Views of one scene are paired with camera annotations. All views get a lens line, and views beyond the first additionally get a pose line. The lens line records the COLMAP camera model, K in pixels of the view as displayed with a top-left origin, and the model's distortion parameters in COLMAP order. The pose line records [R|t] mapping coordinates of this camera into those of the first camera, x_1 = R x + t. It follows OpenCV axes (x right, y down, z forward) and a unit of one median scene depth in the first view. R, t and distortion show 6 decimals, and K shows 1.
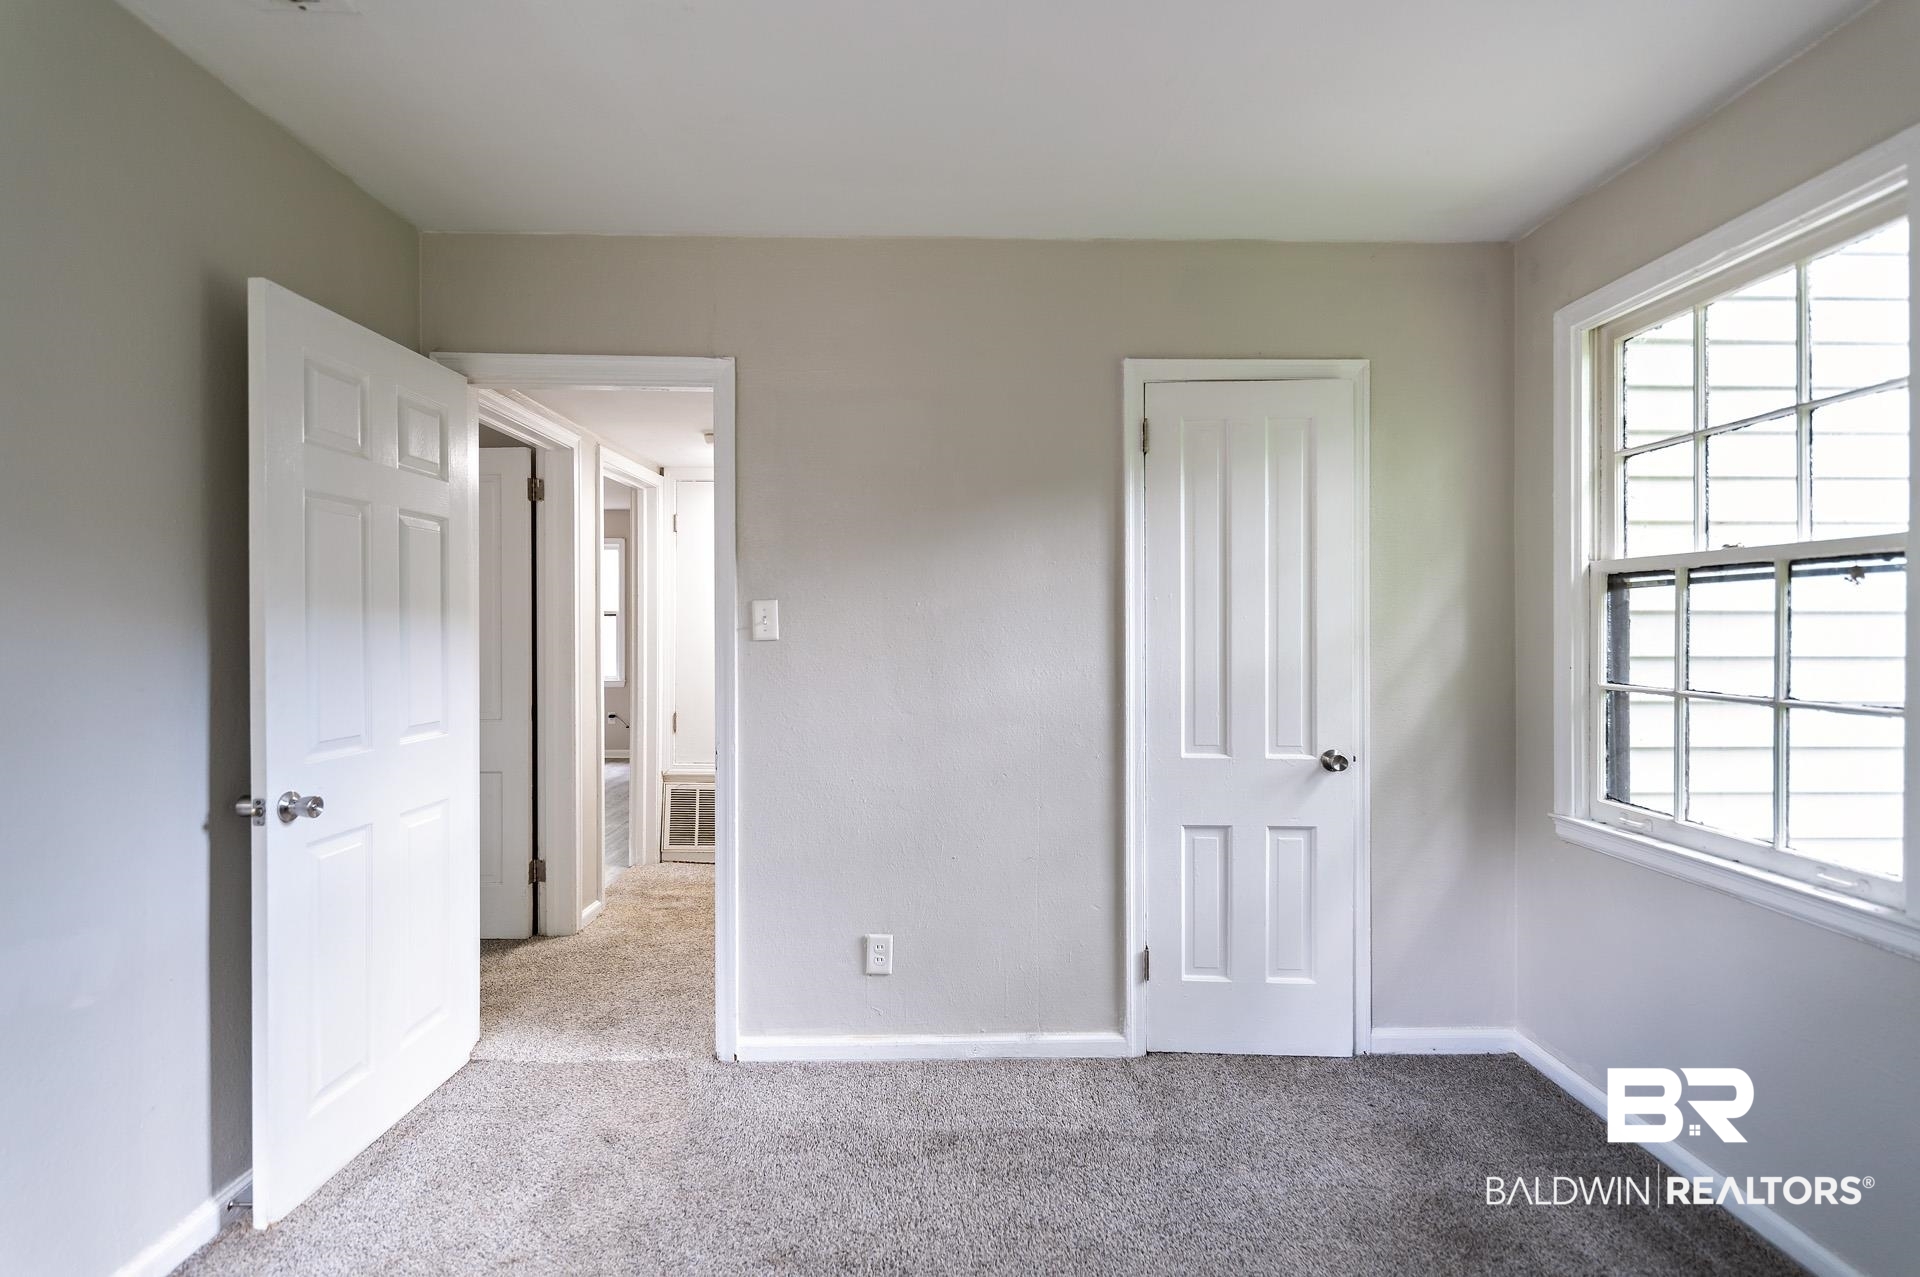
lens RADIAL K [[917.6, 0, 957.3], [0, 917.6, 635.8], [0, 0, 1]] dist [0.001734, 0.000050]
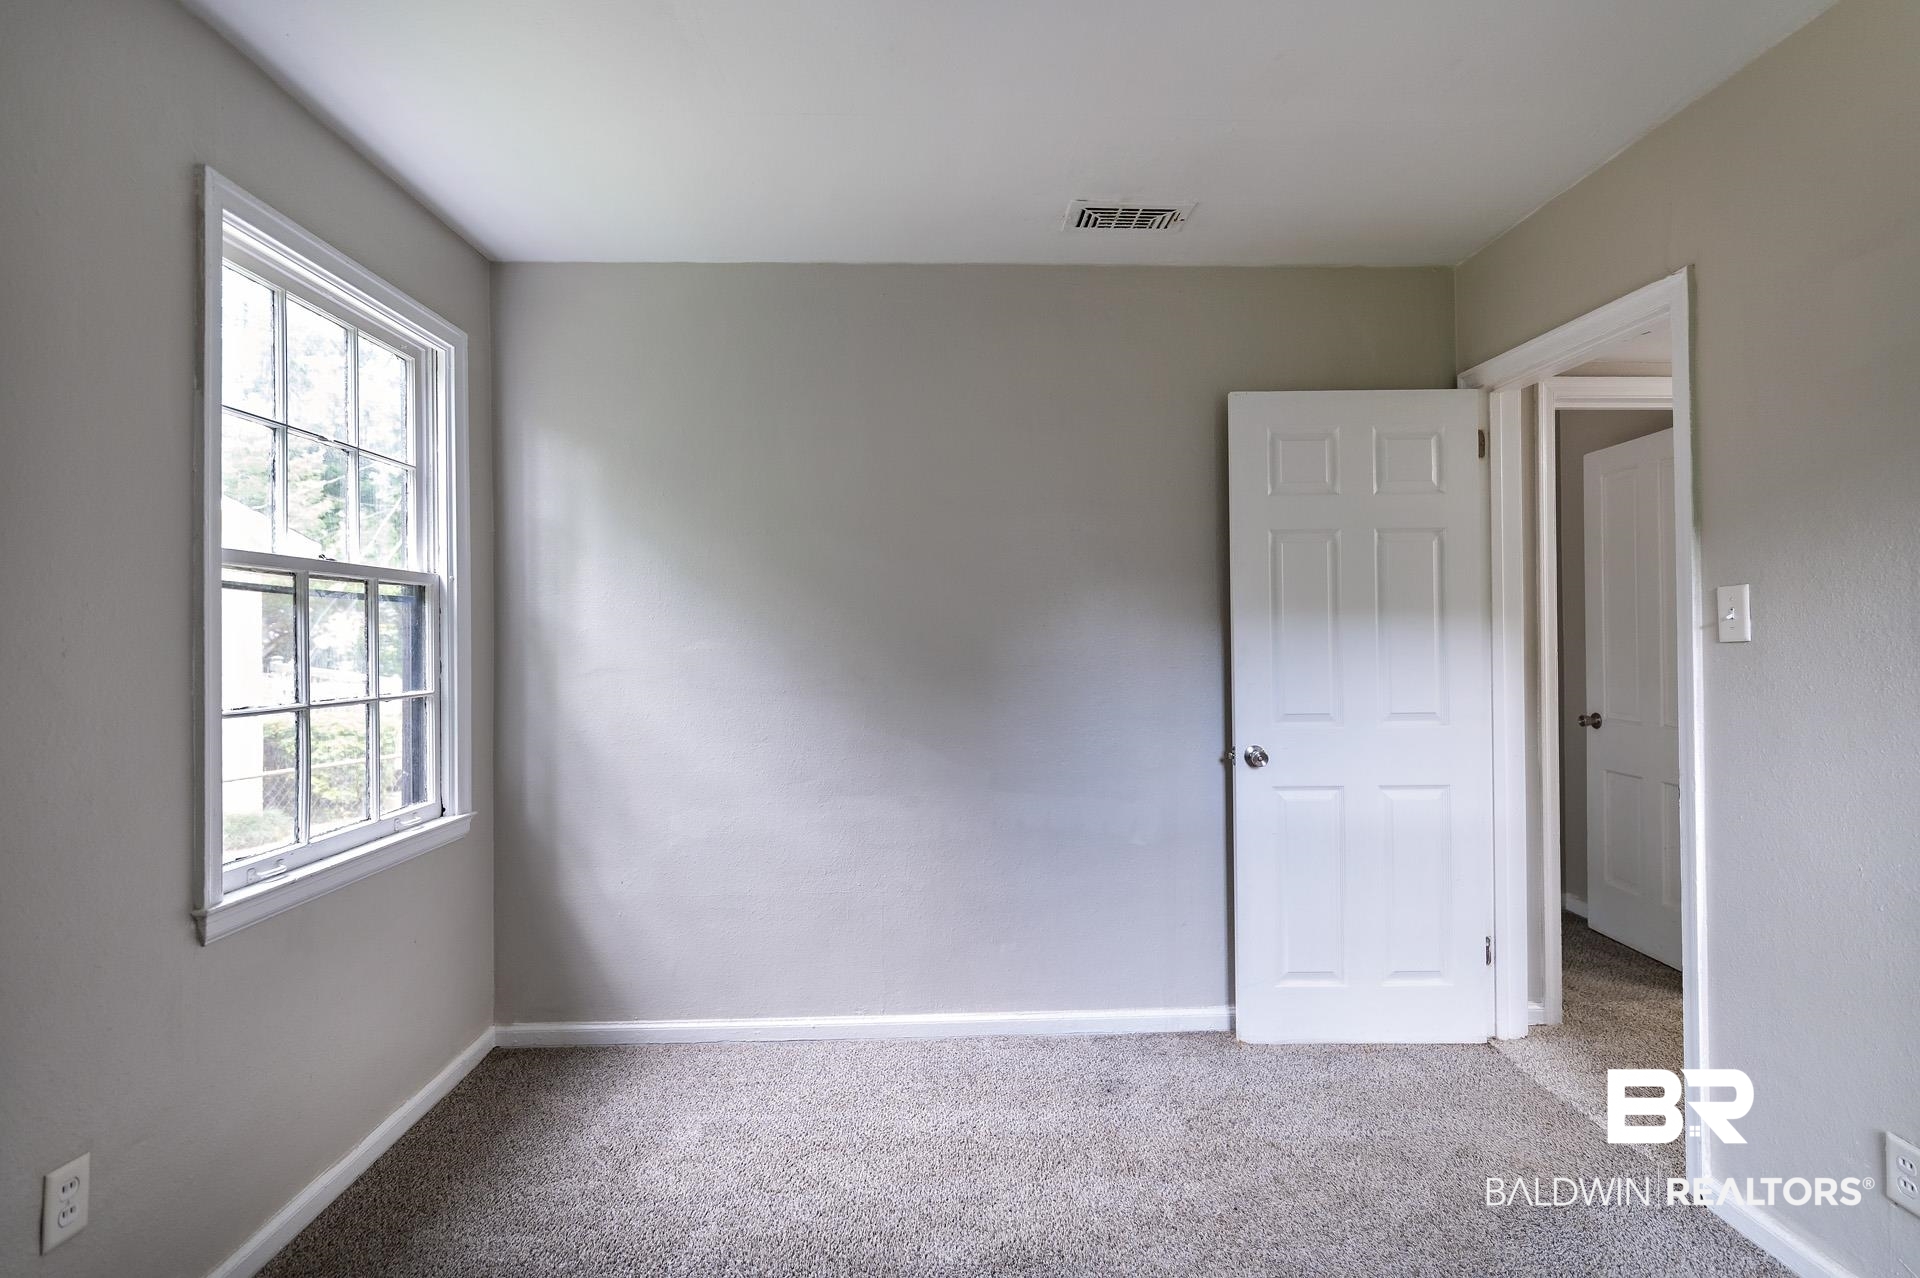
lens RADIAL K [[917.6, 0, 957.3], [0, 917.6, 636.3], [0, 0, 1]] dist [0.001734, 0.000050]
pose [[0.012878, 0.002051, -0.999915, 0.605481], [0.000544, 0.999998, 0.002058, -0.001972], [0.999917, -0.000571, 0.012876, 0.464476]]
